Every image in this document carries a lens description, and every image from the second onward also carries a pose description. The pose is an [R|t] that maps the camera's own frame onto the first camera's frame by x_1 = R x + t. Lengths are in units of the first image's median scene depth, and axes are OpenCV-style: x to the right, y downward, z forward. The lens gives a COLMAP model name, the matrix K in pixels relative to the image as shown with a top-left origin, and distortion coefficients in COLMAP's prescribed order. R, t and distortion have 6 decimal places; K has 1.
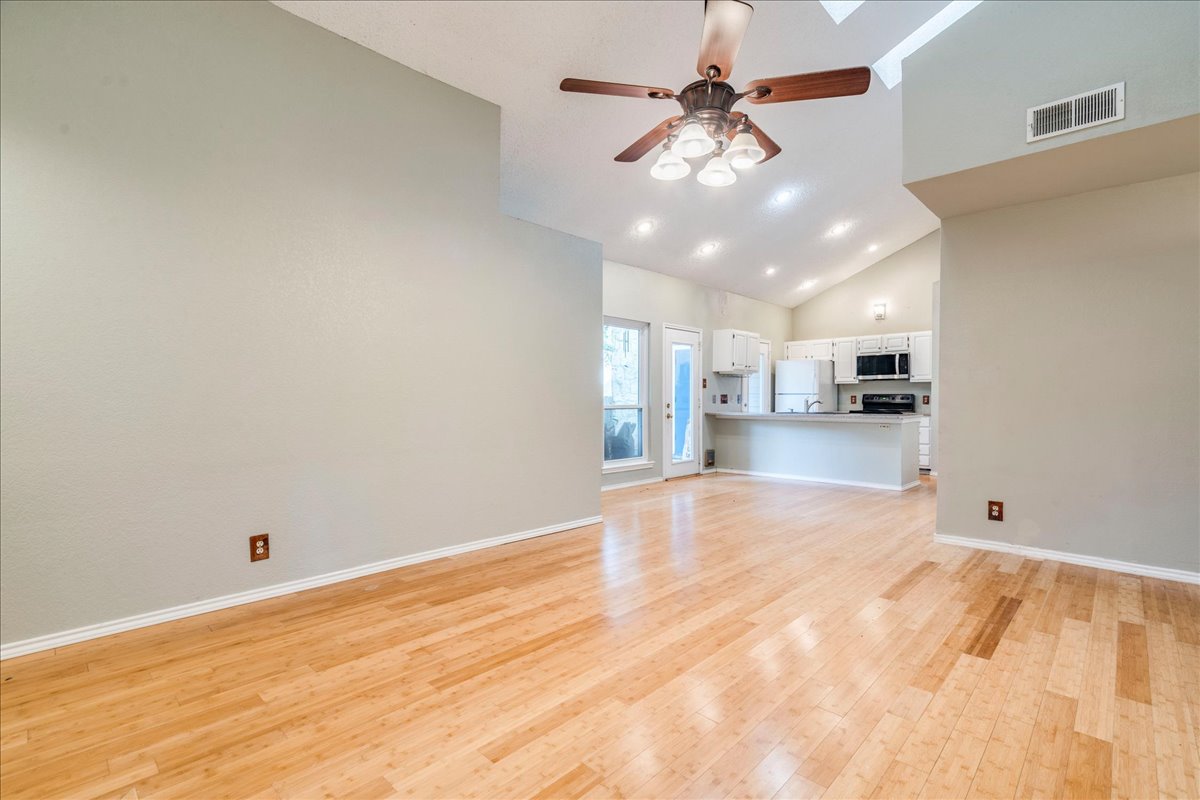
lens RADIAL K [[551.3, 0, 608.4], [0, 551.3, 390.6], [0, 0, 1]] dist [0.000641, -0.000193]
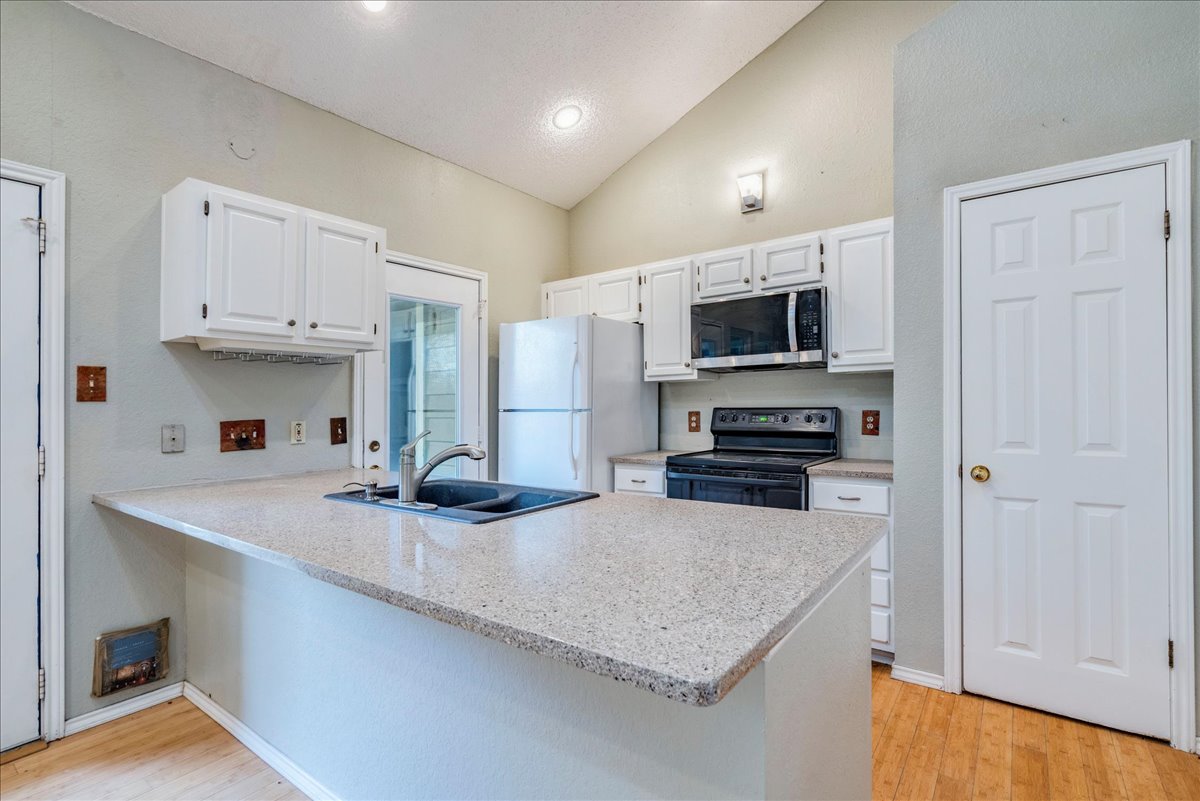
lens RADIAL K [[567.1, 0, 600.2], [0, 567.1, 405.4], [0, 0, 1]] dist [-0.000891, 0.000389]
pose [[0.993616, -0.016790, 0.111555, 0.388576], [0.014935, 0.999736, 0.017443, -0.003811], [-0.111819, -0.015666, 0.993605, 0.704664]]
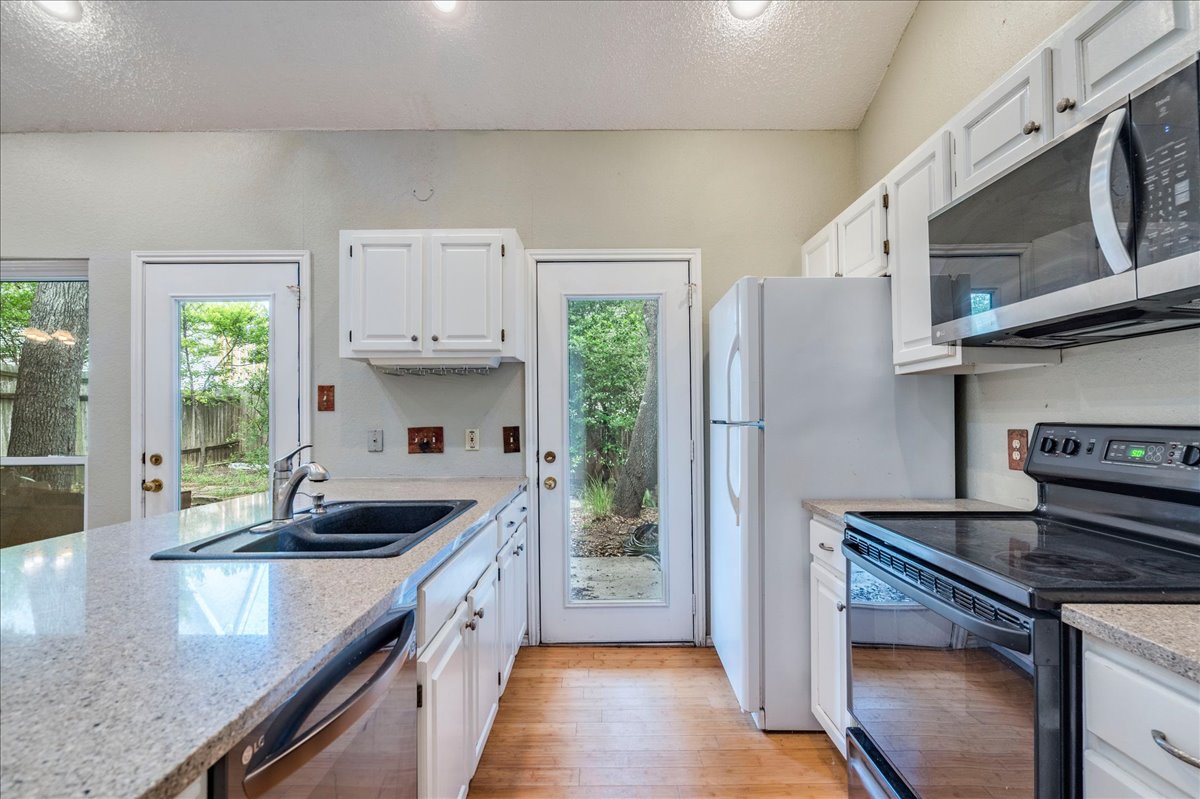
lens RADIAL K [[555.2, 0, 604.5], [0, 555.2, 412.0], [0, 0, 1]] dist [-0.000486, 0.000106]
pose [[0.692378, -0.015160, -0.721375, 0.568801], [0.019296, 0.999811, -0.002491, 0.000568], [0.721276, -0.012195, 0.692540, 0.882403]]
